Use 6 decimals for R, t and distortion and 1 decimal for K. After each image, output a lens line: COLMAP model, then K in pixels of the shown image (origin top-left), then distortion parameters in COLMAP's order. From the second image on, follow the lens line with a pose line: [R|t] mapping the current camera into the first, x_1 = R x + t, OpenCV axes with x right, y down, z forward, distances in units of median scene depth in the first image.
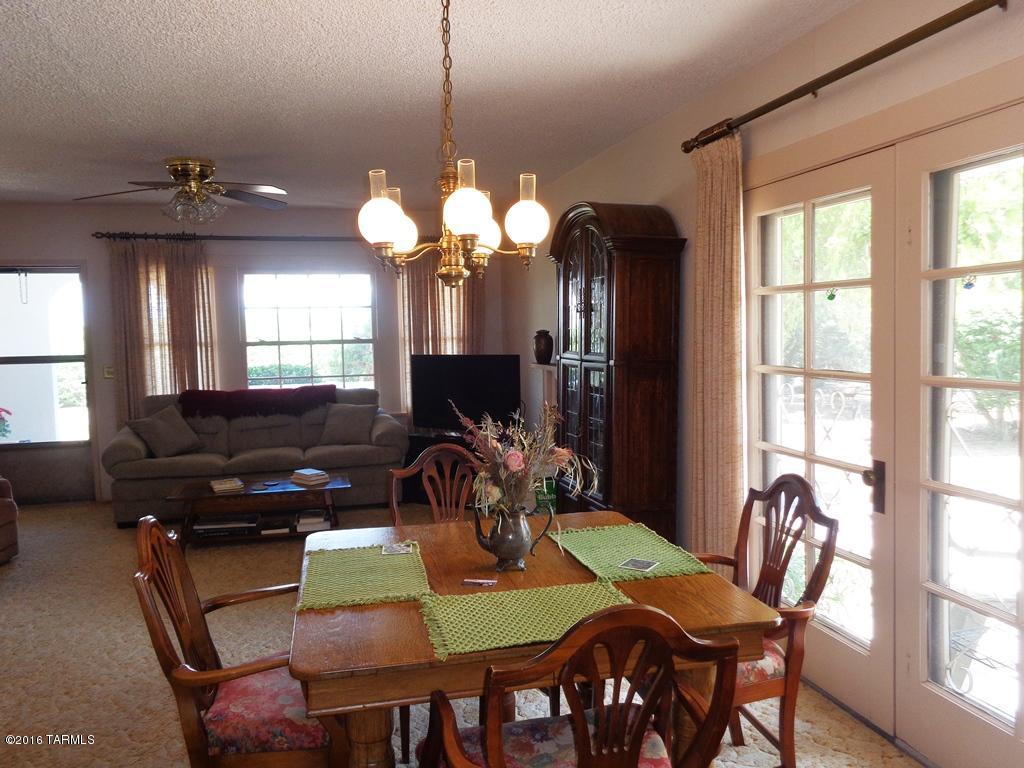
lens RADIAL K [[765.6, 0, 512.7], [0, 765.6, 384.2], [0, 0, 1]] dist [-0.008775, -0.001345]
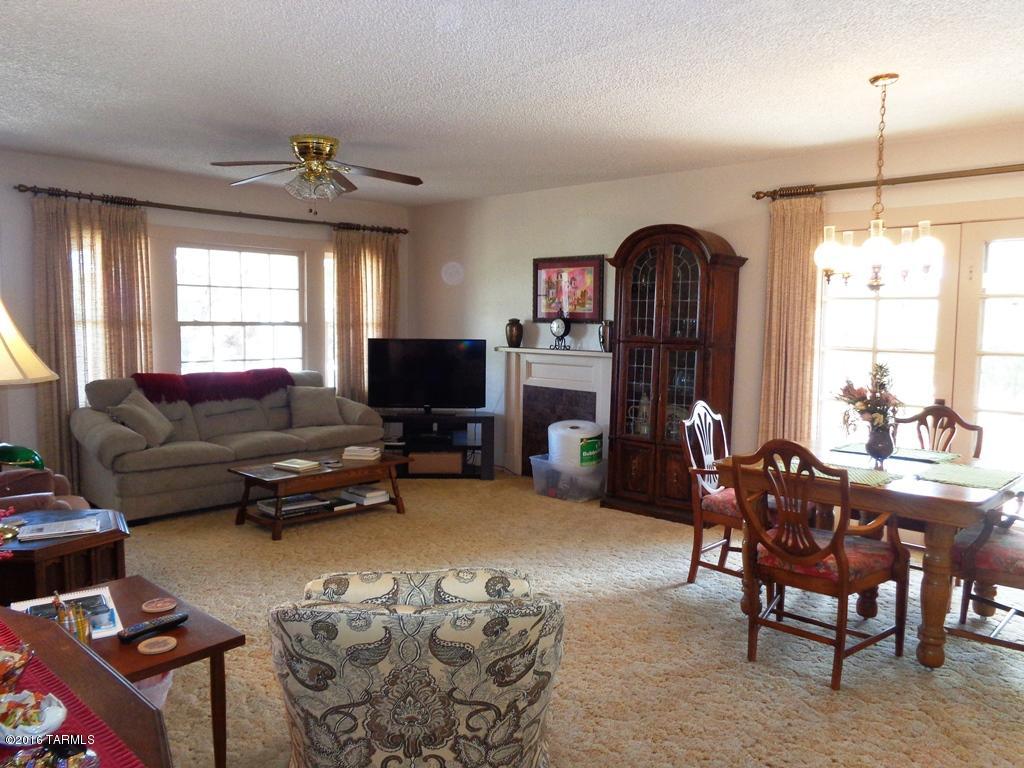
lens RADIAL K [[765.6, 0, 522.4], [0, 765.6, 385.8], [0, 0, 1]] dist [-0.008775, -0.001345]
pose [[0.849112, -0.016580, 0.527952, -0.514096], [0.010037, 0.999833, 0.015256, 0.013066], [-0.528117, -0.007655, 0.849137, 0.002458]]
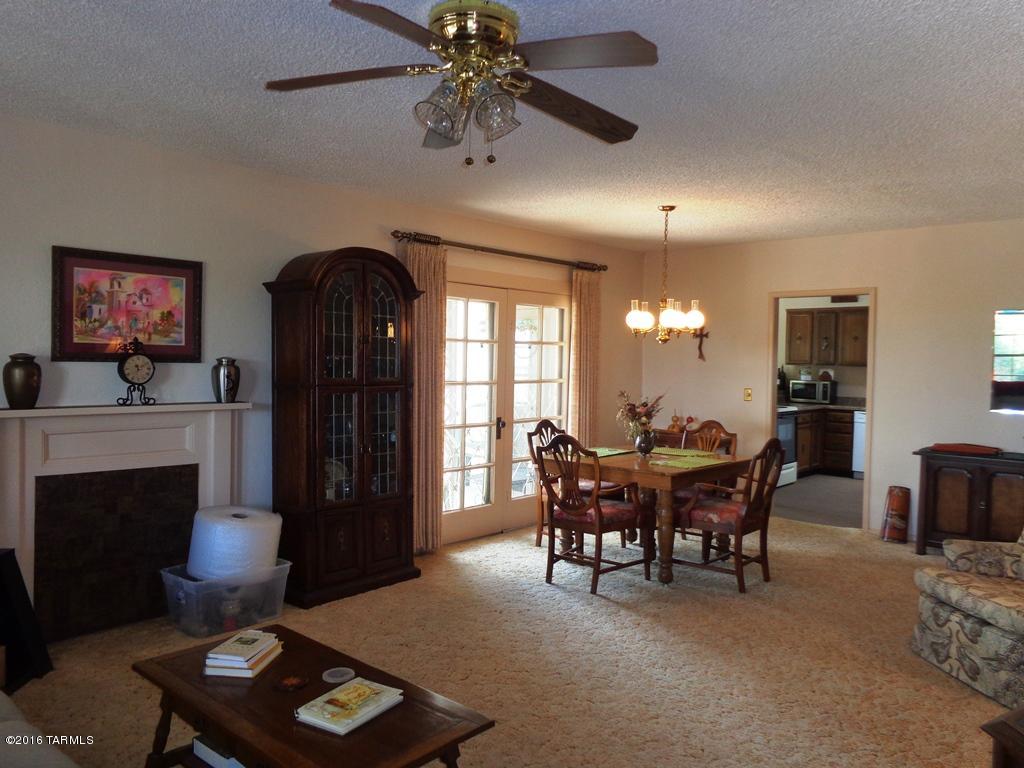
lens RADIAL K [[765.6, 0, 512.7], [0, 765.6, 381.1], [0, 0, 1]] dist [-0.008775, -0.001345]
pose [[-0.550613, -0.002147, 0.834758, -0.614855], [0.061376, 0.997186, 0.043050, -0.044917], [-0.832502, 0.074938, -0.548931, 0.902704]]
